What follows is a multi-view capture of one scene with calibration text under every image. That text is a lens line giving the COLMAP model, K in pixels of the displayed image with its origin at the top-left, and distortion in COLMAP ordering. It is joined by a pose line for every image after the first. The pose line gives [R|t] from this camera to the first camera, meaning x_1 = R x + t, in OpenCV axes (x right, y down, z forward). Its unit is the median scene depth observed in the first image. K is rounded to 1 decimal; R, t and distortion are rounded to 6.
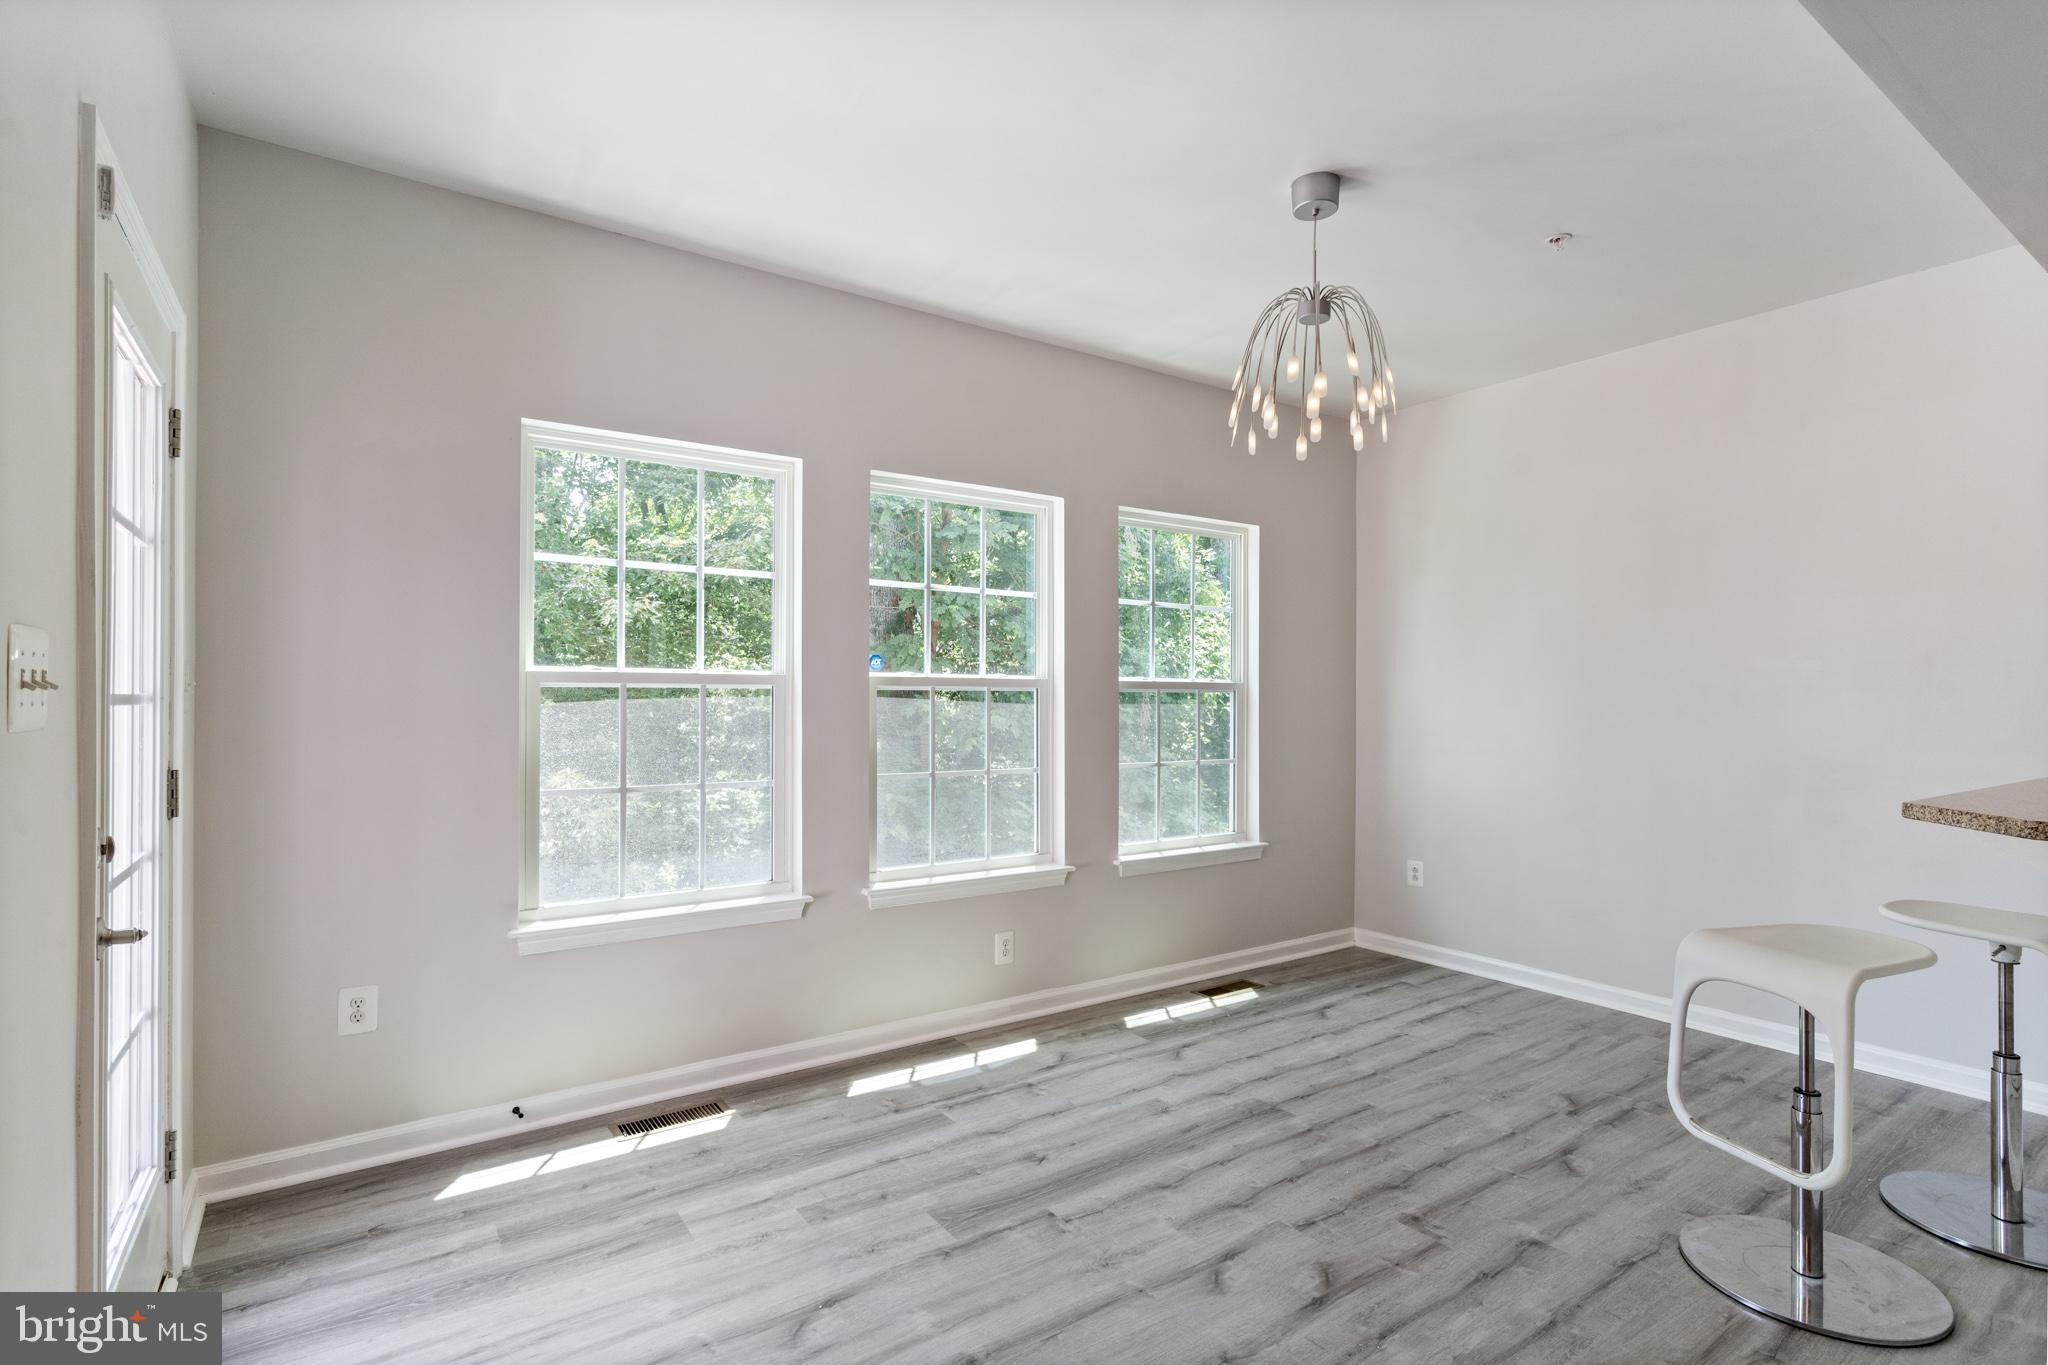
lens RADIAL K [[986.7, 0, 1022.7], [0, 986.7, 693.0], [0, 0, 1]] dist [0.000072, -0.001566]
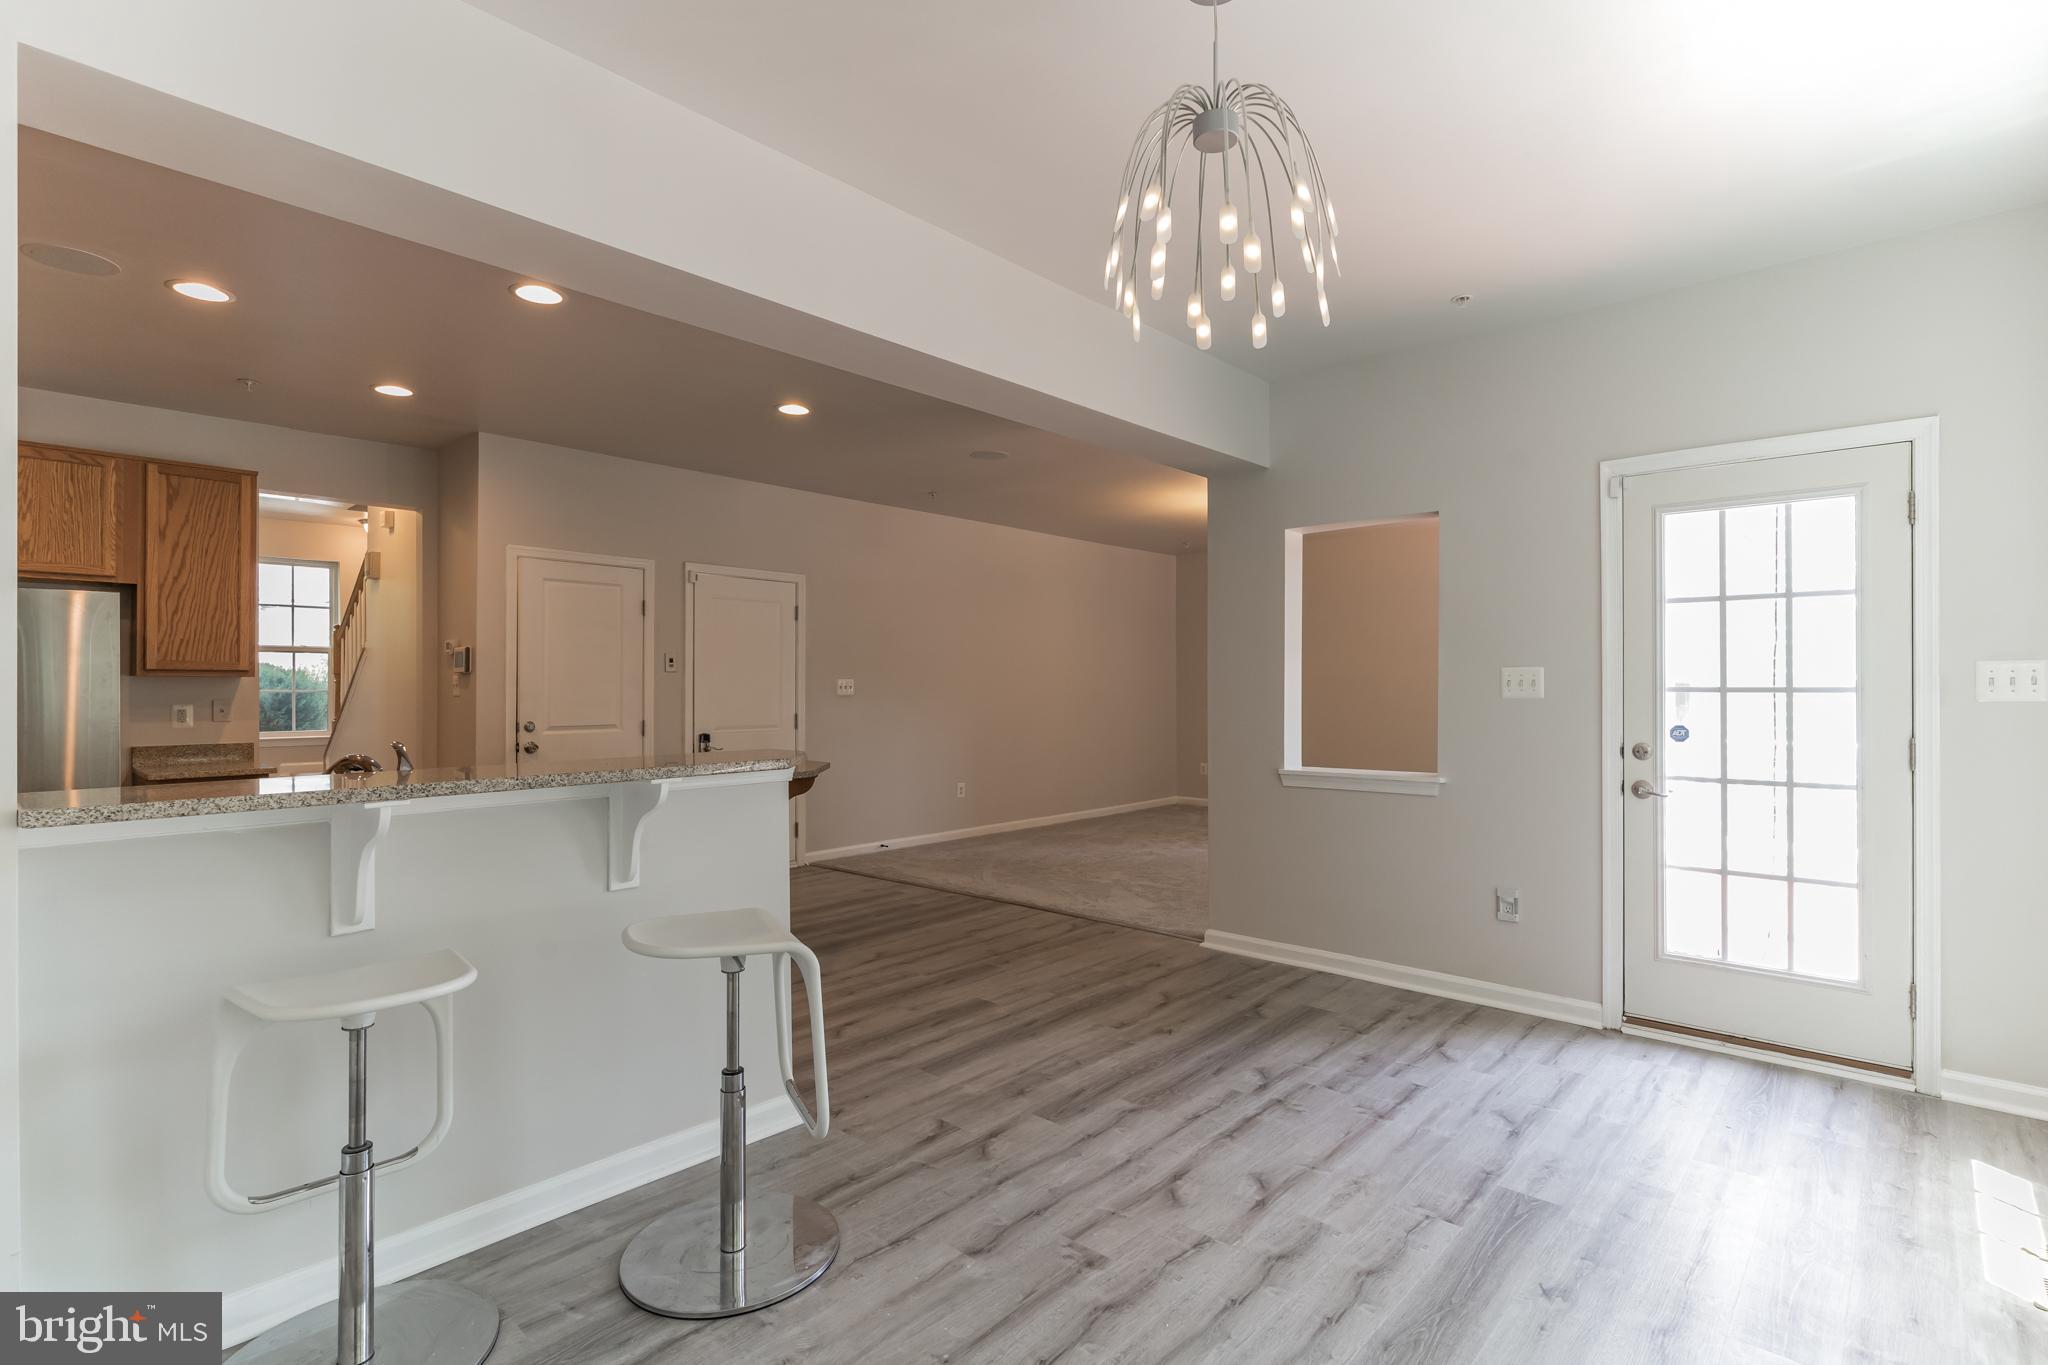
lens RADIAL K [[986.7, 0, 1028.8], [0, 986.7, 683.8], [0, 0, 1]] dist [0.000072, -0.001566]
pose [[-0.973096, -0.001929, -0.230392, 0.683968], [0.000074, 0.999962, -0.008685, 0.009559], [0.230400, -0.008468, -0.973059, 1.932063]]
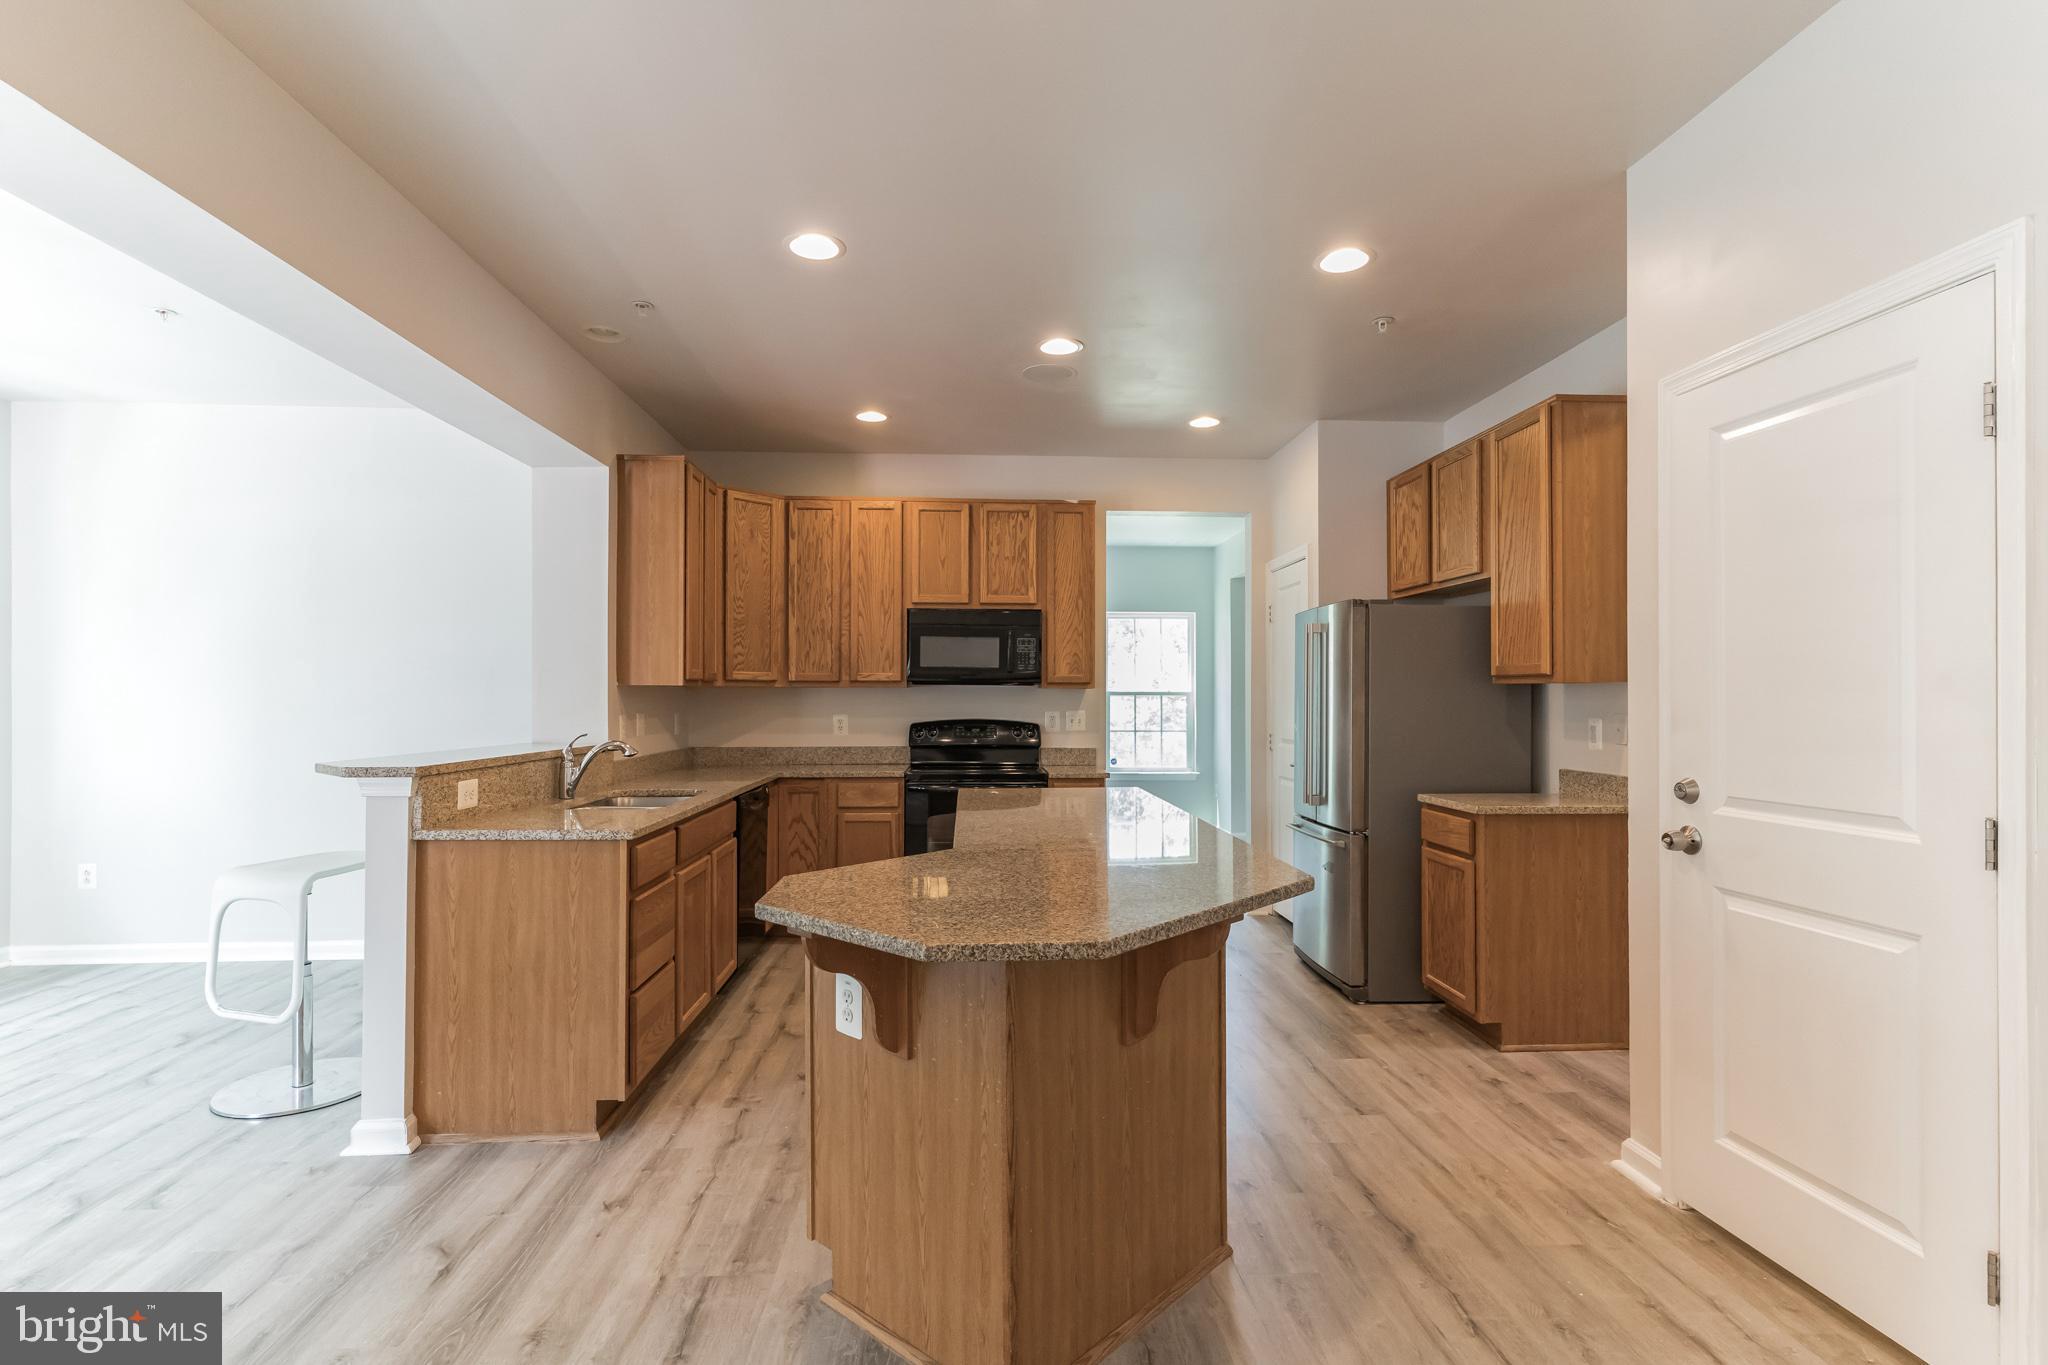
lens RADIAL K [[986.7, 0, 1031.0], [0, 986.7, 695.6], [0, 0, 1]] dist [0.000072, -0.001566]
pose [[0.514655, -0.002035, 0.857395, 0.080794], [-0.001901, 0.999992, 0.003515, -0.006980], [-0.857395, -0.003439, 0.514647, -0.657641]]
